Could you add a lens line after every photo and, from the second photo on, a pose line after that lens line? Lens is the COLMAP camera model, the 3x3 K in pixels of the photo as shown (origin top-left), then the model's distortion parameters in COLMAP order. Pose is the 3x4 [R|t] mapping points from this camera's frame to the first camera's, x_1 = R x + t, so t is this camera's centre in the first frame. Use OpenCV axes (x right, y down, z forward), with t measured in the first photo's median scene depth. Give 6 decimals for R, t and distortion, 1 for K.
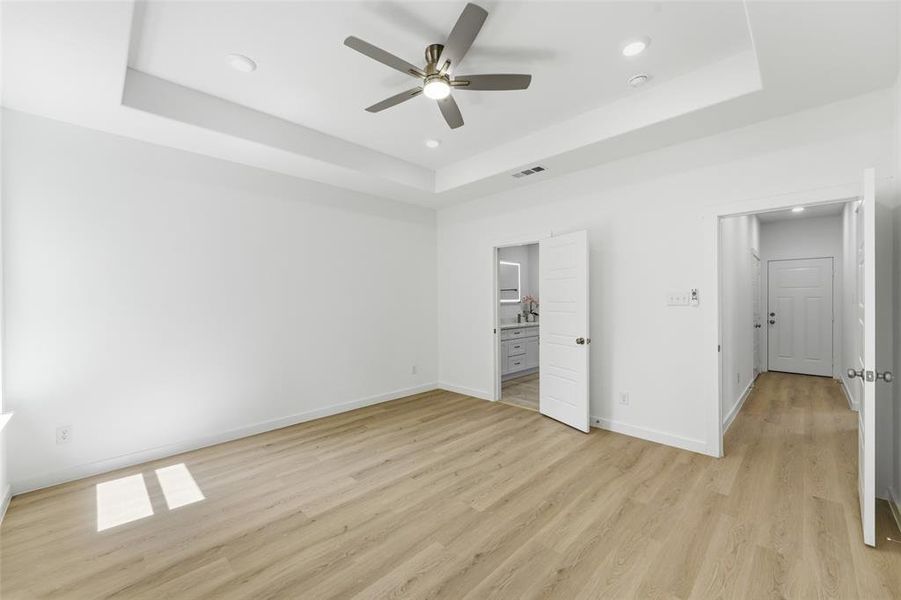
lens RADIAL K [[358.5, 0, 440.4], [0, 358.5, 300.3], [0, 0, 1]] dist [0.013246, -0.003471]
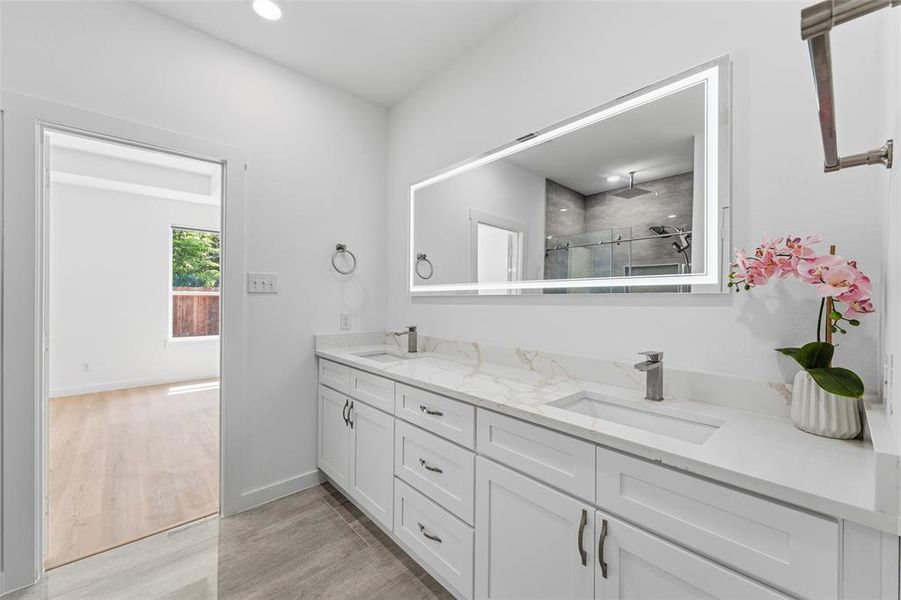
lens RADIAL K [[358.5, 0, 444.8], [0, 358.5, 299.5], [0, 0, 1]] dist [0.013246, -0.003471]
pose [[-0.039148, 0.007789, -0.999203, 0.780578], [-0.004679, 0.999957, 0.007978, 0.018843], [0.999222, 0.004987, -0.039110, 1.716692]]
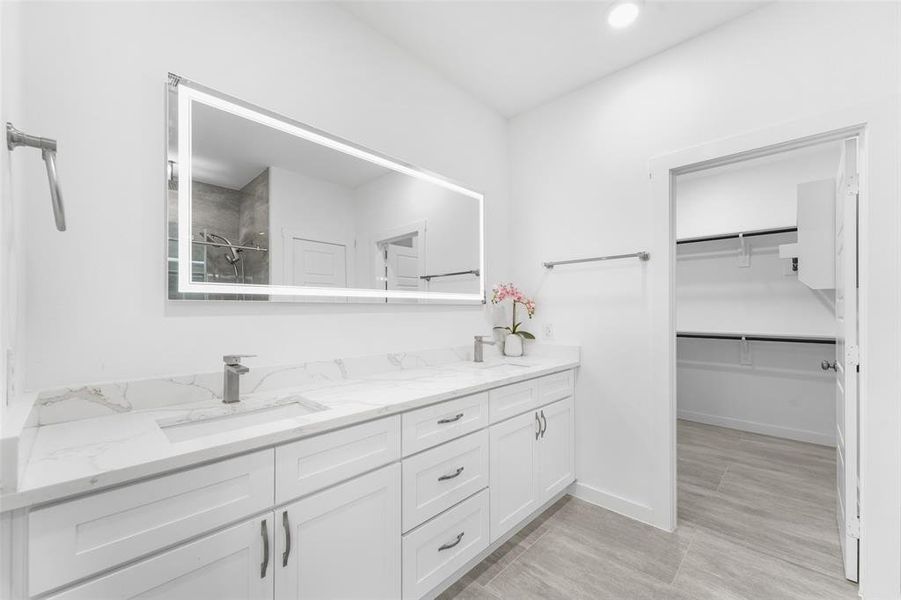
lens RADIAL K [[358.5, 0, 445.0], [0, 358.5, 305.9], [0, 0, 1]] dist [0.013246, -0.003471]
pose [[0.999581, 0.007994, 0.027811, 0.340613], [-0.007707, 0.999916, -0.010397, 0.024729], [-0.027892, 0.010179, 0.999559, 1.261047]]
